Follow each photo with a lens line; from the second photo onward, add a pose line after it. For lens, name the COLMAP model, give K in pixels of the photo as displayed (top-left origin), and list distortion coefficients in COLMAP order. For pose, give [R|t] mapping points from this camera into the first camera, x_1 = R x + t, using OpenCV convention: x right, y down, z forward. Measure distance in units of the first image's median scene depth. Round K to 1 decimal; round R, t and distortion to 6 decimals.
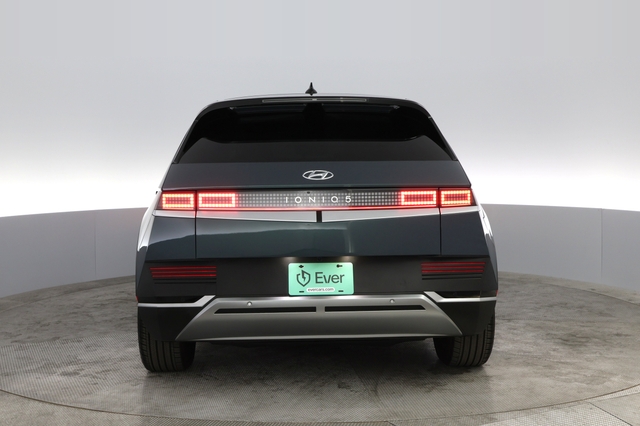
lens RADIAL K [[556.5, 0, 313.6], [0, 556.5, 212.0], [0, 0, 1]] dist [0.004400, 0.025337]
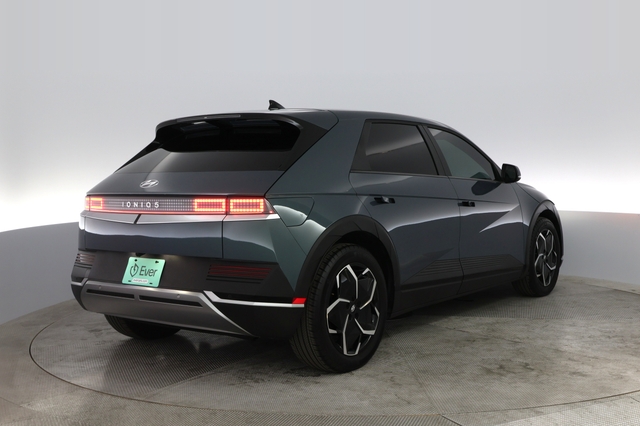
lens RADIAL K [[556.5, 0, 323.5], [0, 556.5, 230.3], [0, 0, 1]] dist [0.004400, 0.025337]
pose [[0.898875, 0.046499, -0.435732, 0.842369], [-0.038553, 0.998890, 0.027065, -0.014183], [0.436507, -0.007529, 0.899670, 0.106203]]
